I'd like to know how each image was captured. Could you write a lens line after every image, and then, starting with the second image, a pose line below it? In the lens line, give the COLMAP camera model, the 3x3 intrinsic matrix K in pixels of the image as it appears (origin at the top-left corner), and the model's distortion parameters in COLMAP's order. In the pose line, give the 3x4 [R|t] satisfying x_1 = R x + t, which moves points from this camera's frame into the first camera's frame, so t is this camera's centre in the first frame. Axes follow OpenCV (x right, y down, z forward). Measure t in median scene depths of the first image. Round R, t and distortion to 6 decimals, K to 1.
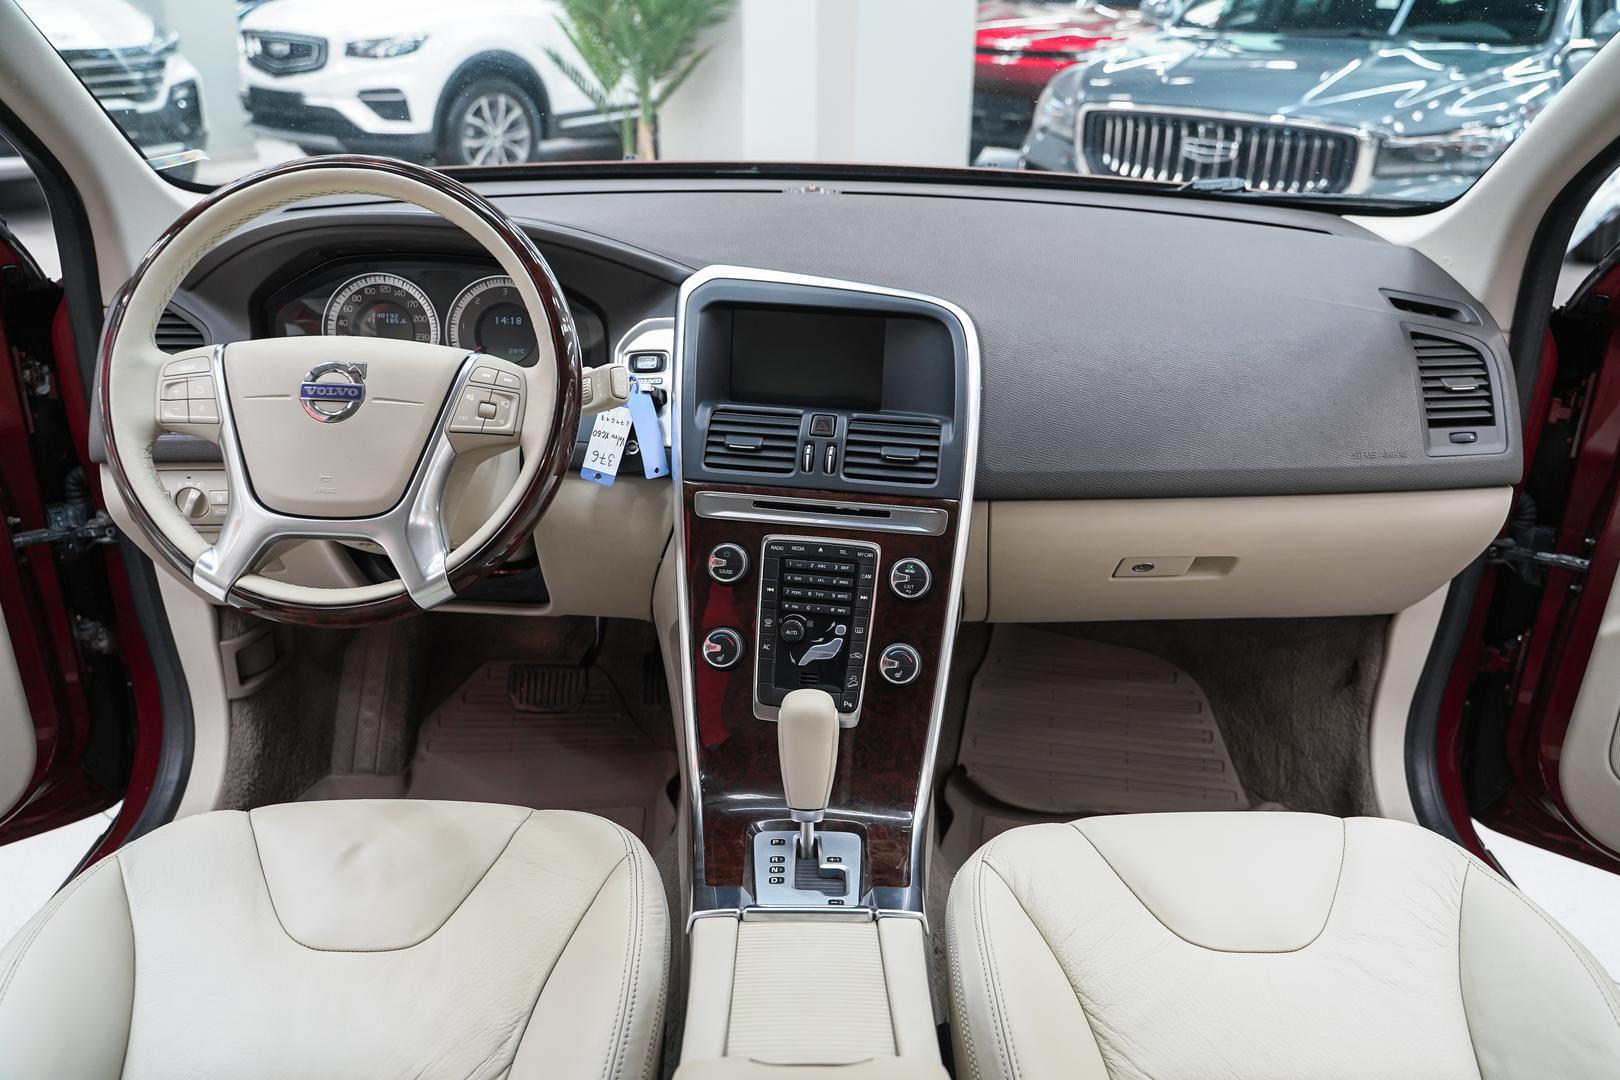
lens RADIAL K [[1295.2, 0, 810.0], [0, 1295.2, 540.0], [0, 0, 1]] dist [-0.006585, 0.007682]
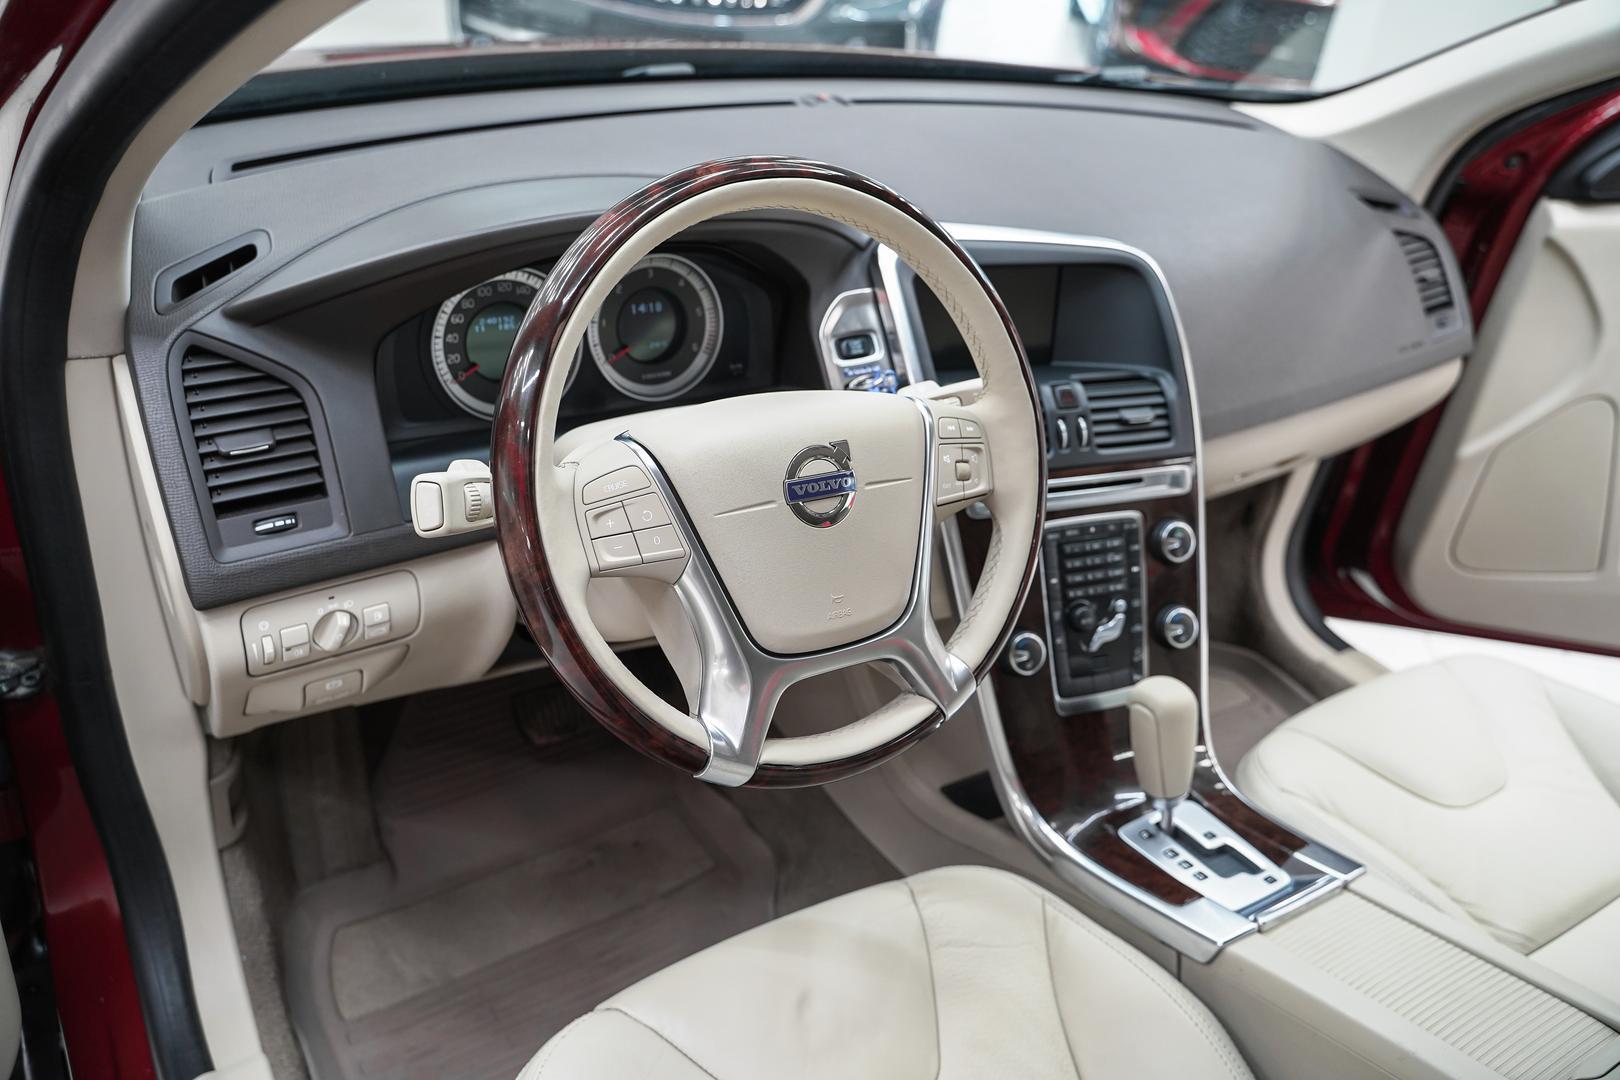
lens RADIAL K [[1289.6, 0, 803.1], [0, 1289.6, 538.4], [0, 0, 1]] dist [-0.009690, 0.003695]
pose [[0.849408, -0.203405, 0.486963, -0.618690], [0.119590, 0.972922, 0.197790, -0.193693], [-0.514009, -0.109768, 0.850733, 0.291316]]
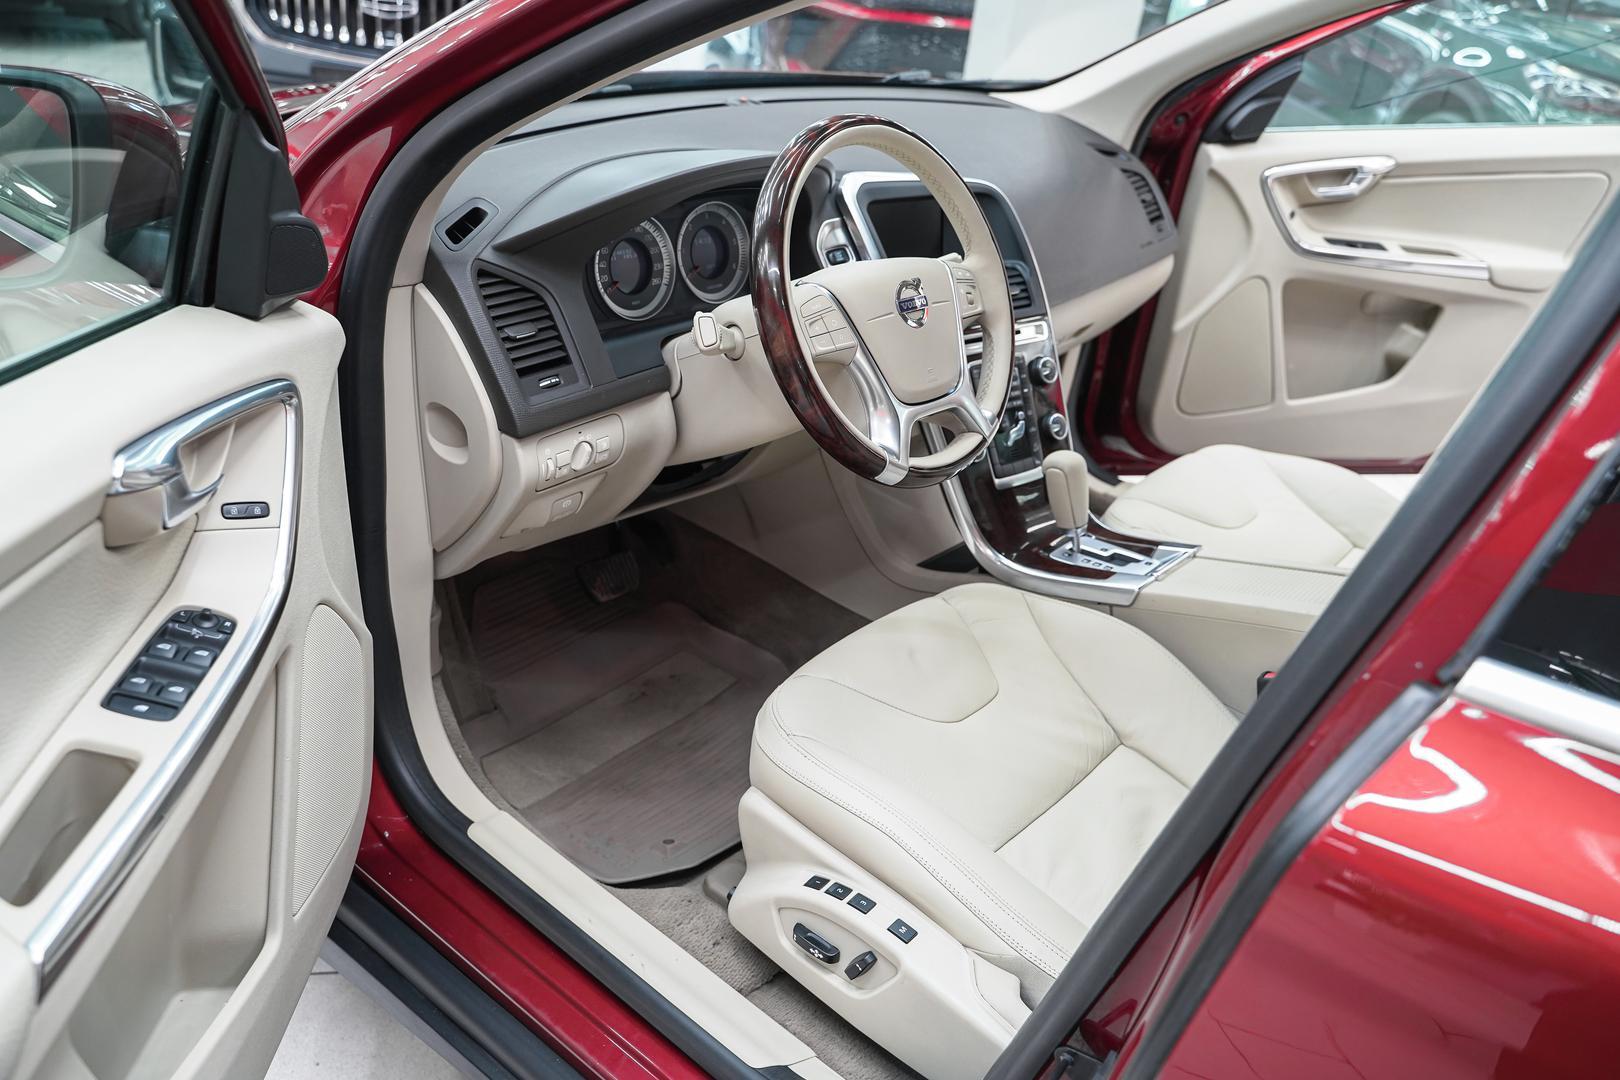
lens RADIAL K [[1315.8, 0, 810.0], [0, 1315.8, 540.0], [0, 0, 1]] dist [-0.006236, 0.004569]
pose [[0.660454, -0.299841, 0.688401, -1.157390], [0.215502, 0.953932, 0.208742, -0.152724], [-0.719277, 0.010488, 0.694644, 0.134300]]
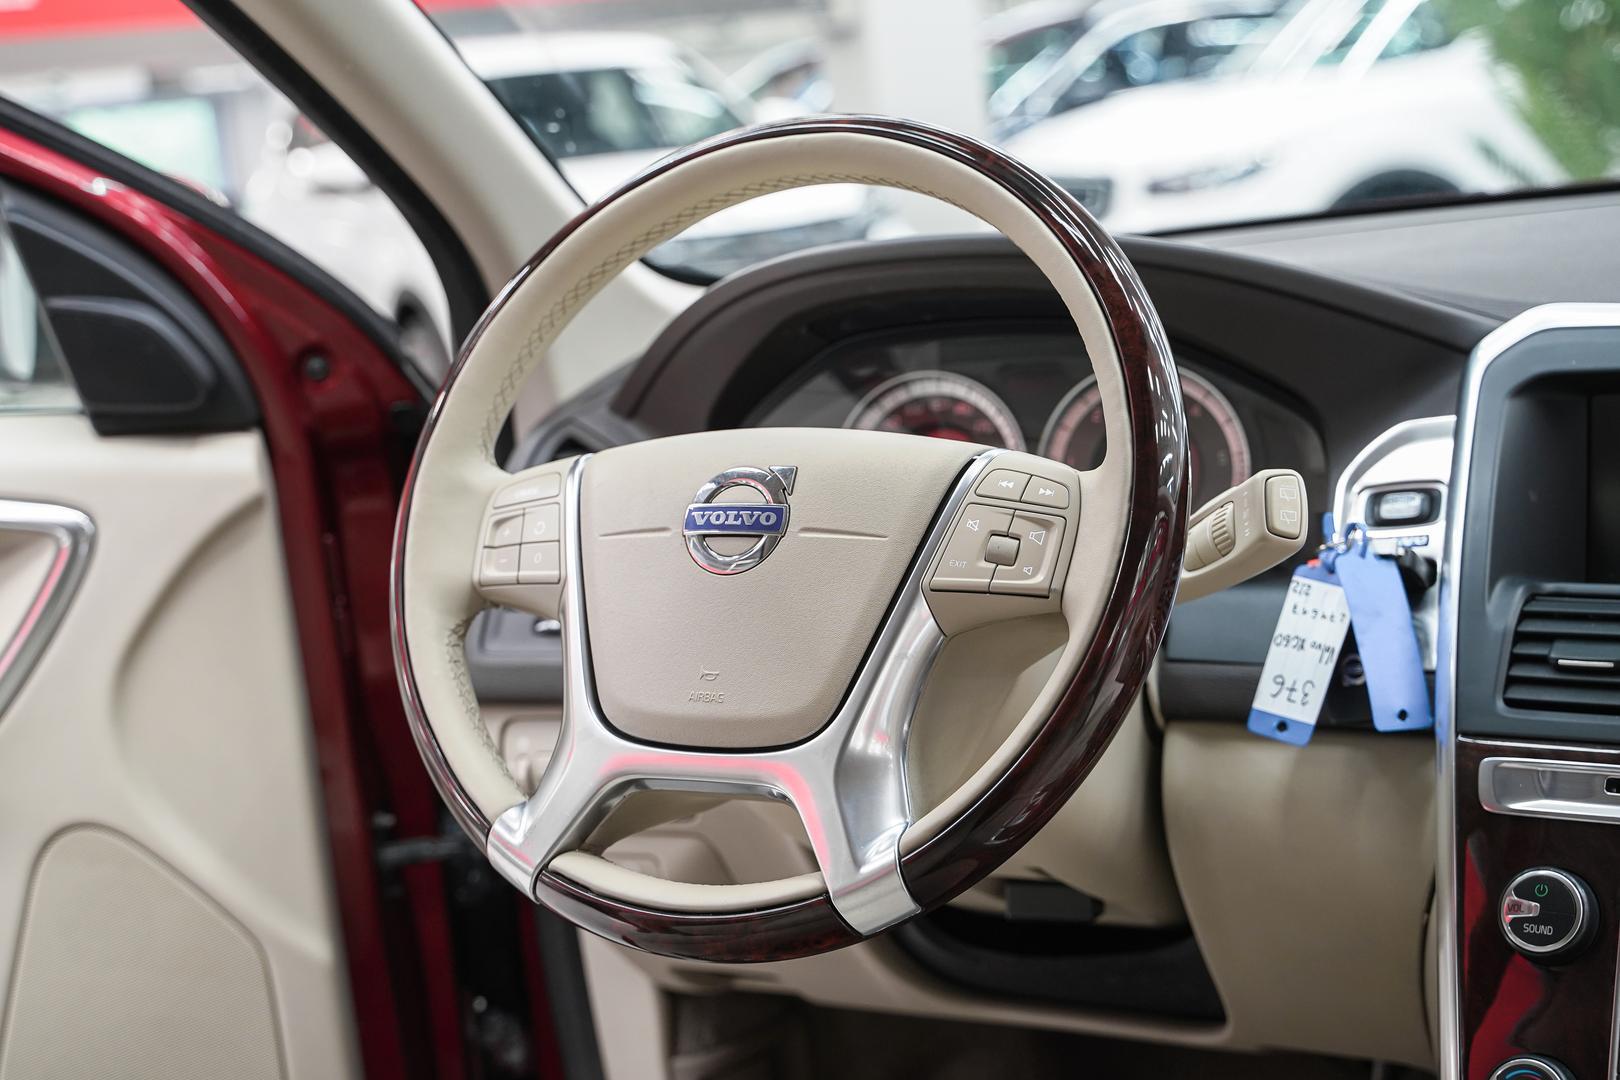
lens RADIAL K [[2359.4, 0, 777.1], [0, 2359.4, 535.4], [0, 0, 1]] dist [0.005662, 0.031592]
pose [[0.873766, -0.032107, -0.485286, 0.104775], [-0.075925, 0.976579, -0.201316, 0.074138], [0.480384, 0.212748, 0.850864, 0.134982]]
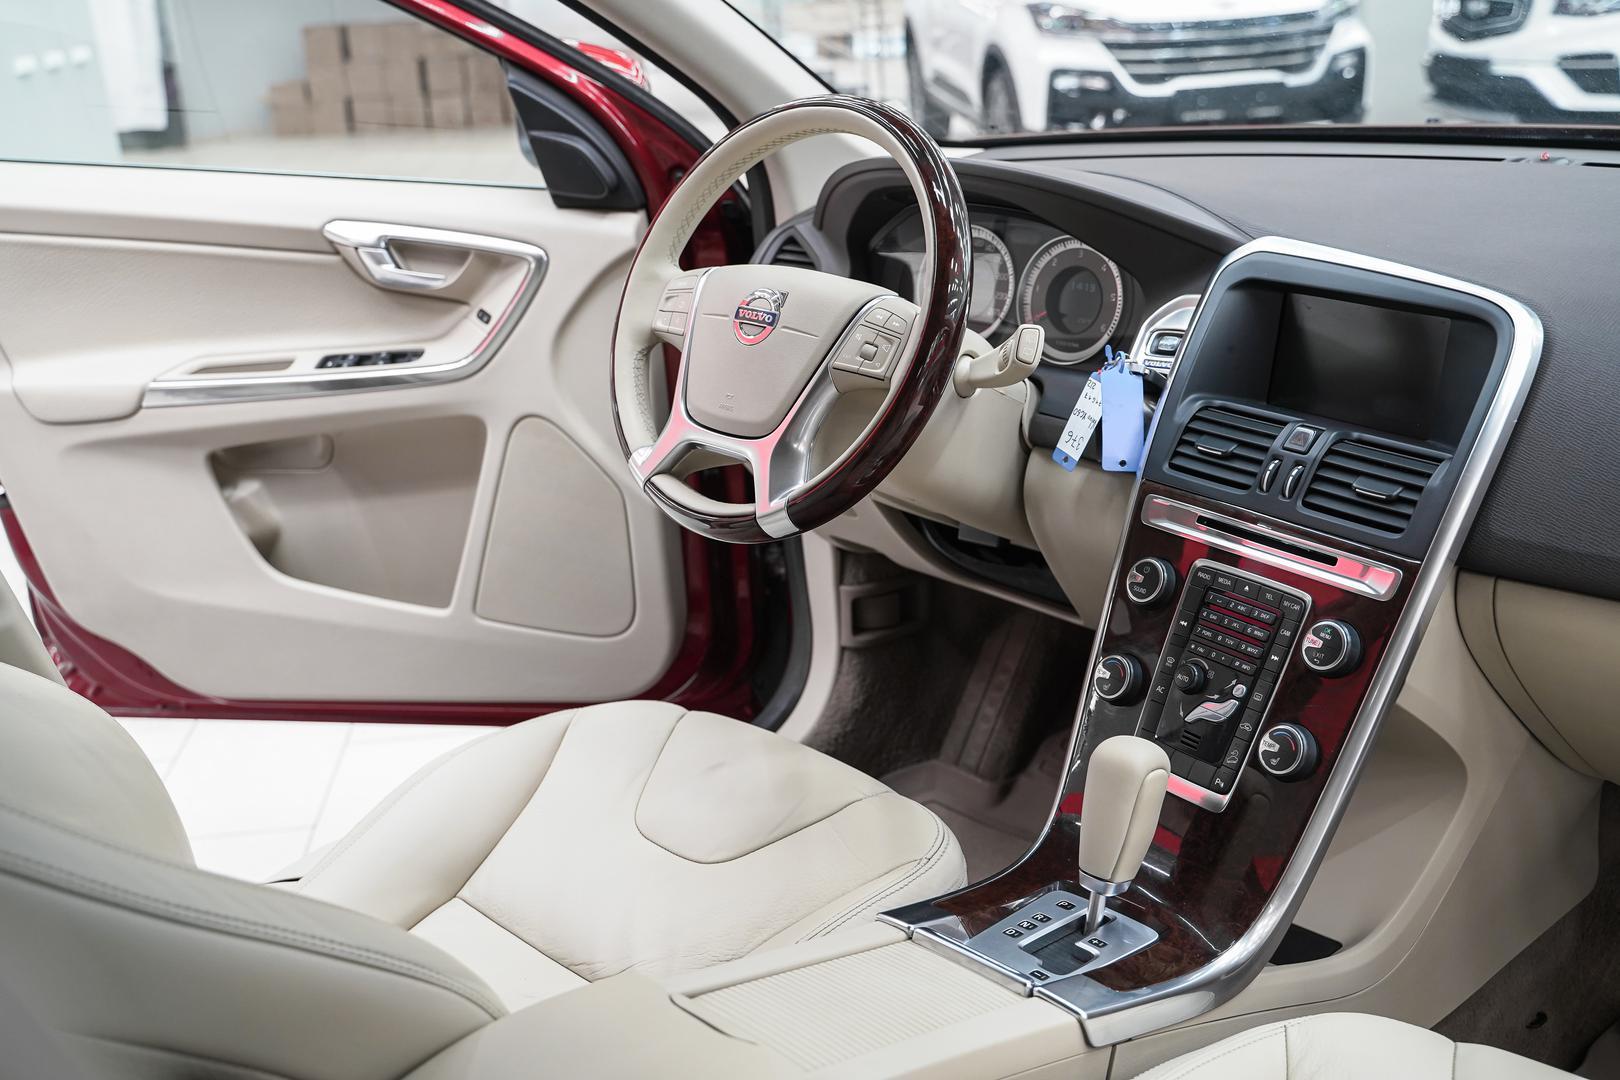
lens RADIAL K [[1647.8, 0, 811.5], [0, 1647.8, 517.6], [0, 0, 1]] dist [0.003733, 0.006466]
pose [[0.693313, 0.178830, -0.698095, 0.507349], [-0.224433, 0.974125, 0.026644, -0.001678], [0.684797, 0.138203, 0.715509, 0.083154]]
